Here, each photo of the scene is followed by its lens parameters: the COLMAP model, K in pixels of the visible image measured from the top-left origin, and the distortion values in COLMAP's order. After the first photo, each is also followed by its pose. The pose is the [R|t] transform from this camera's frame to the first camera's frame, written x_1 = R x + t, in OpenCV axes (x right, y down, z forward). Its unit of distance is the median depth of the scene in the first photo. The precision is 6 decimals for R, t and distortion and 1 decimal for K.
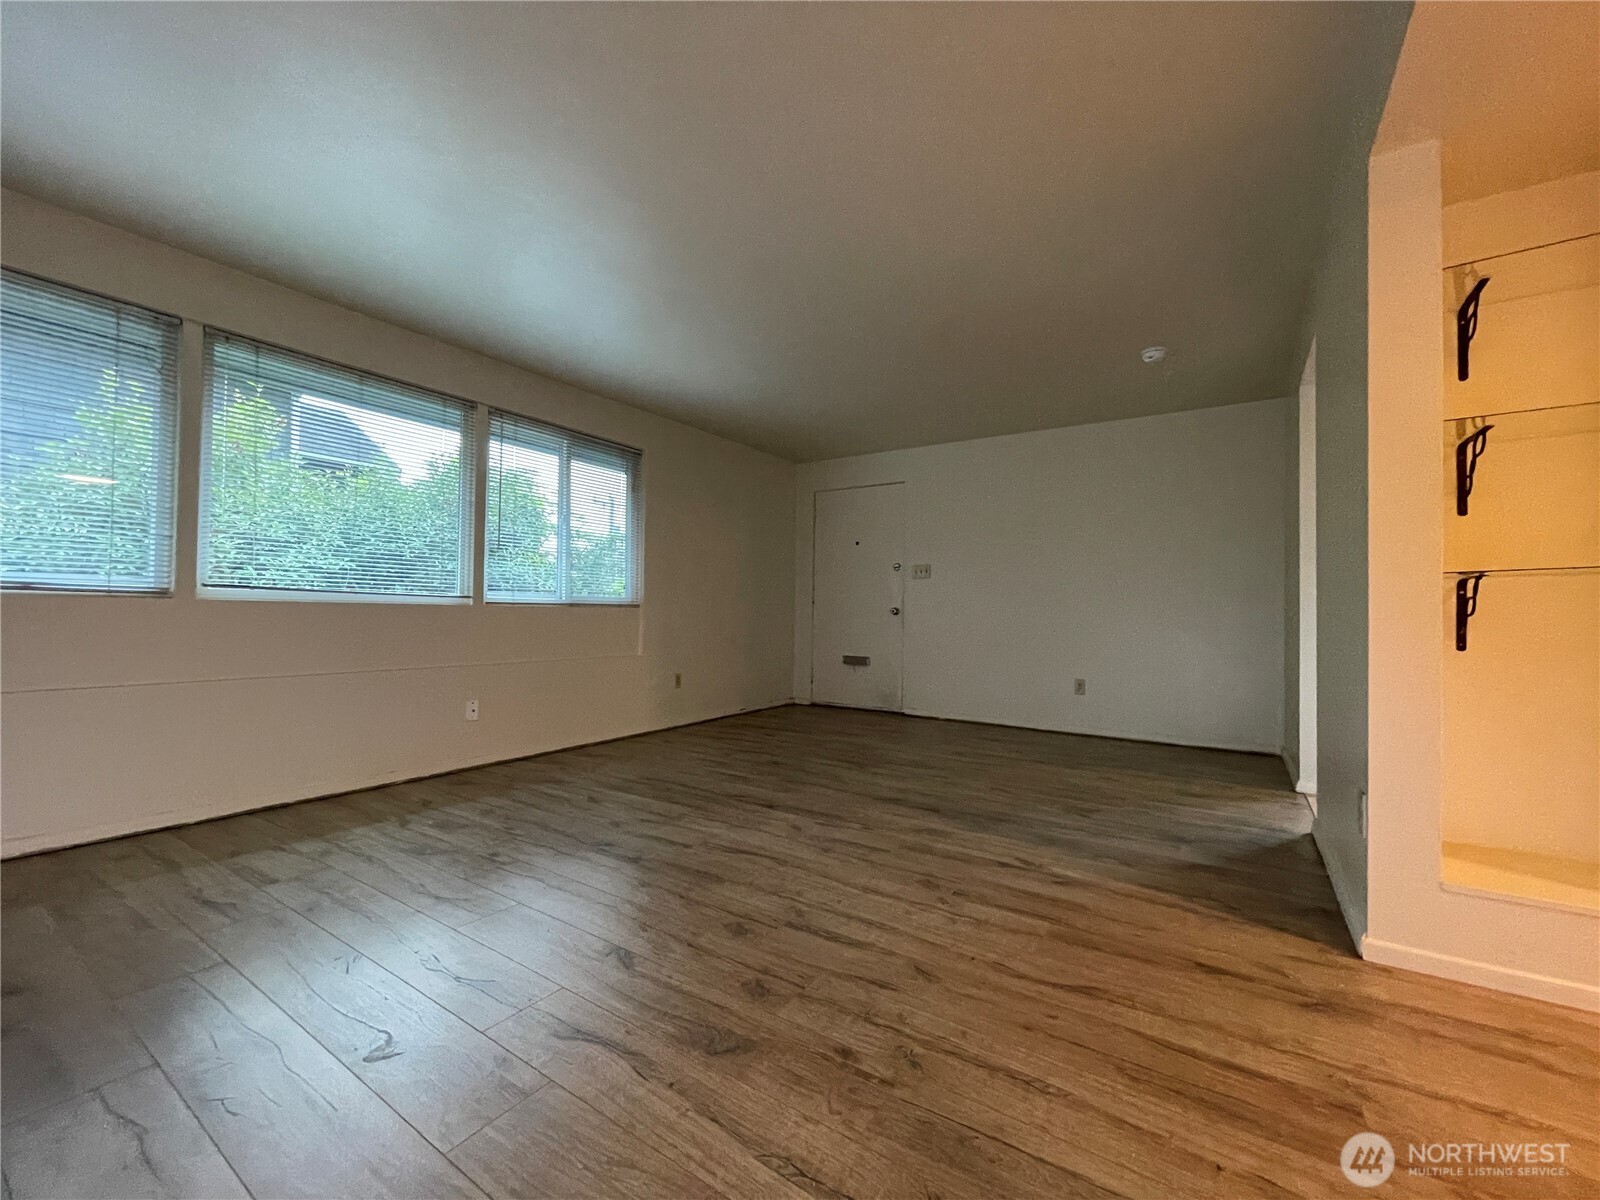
lens RADIAL K [[649.6, 0, 798.4], [0, 649.6, 603.9], [0, 0, 1]] dist [0.001278, 0.000574]
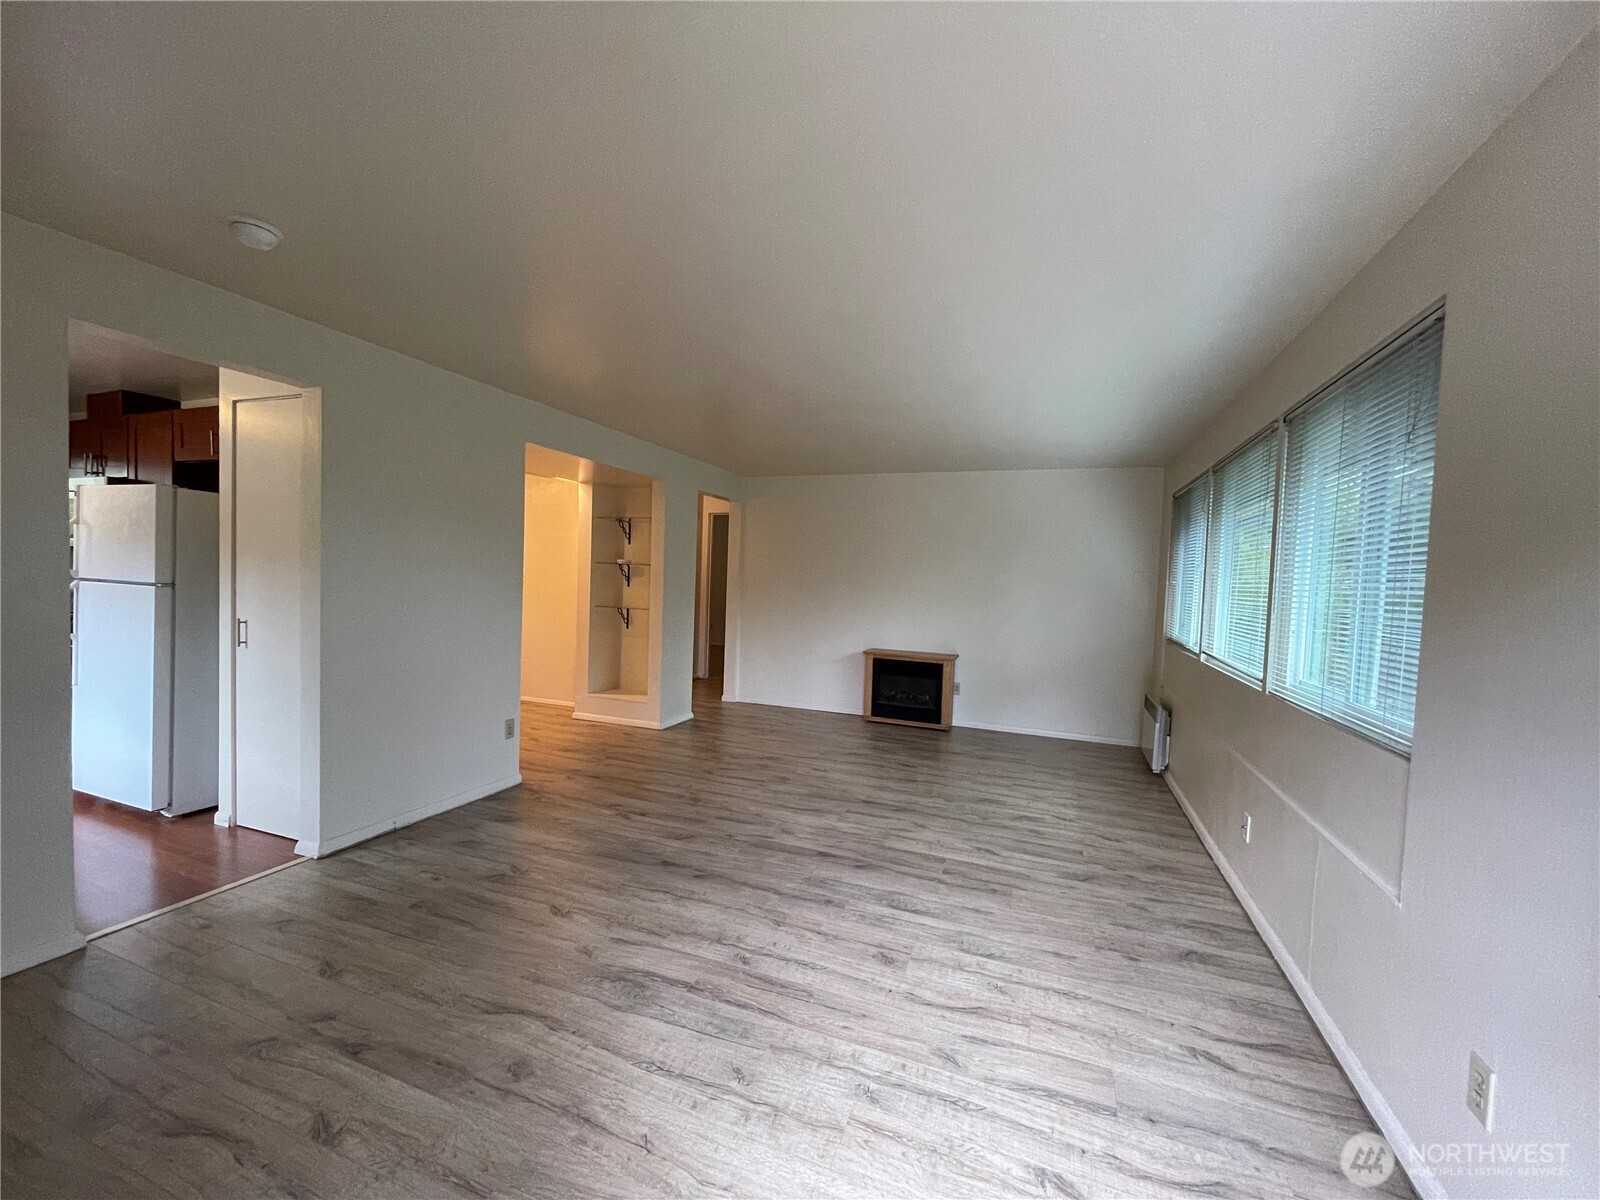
lens RADIAL K [[649.6, 0, 801.9], [0, 649.6, 602.2], [0, 0, 1]] dist [0.001278, 0.000574]
pose [[-0.973227, -0.037837, -0.226708, 0.318011], [-0.043704, 0.998826, 0.020912, -0.155809], [0.225651, 0.030261, -0.973738, 2.595000]]
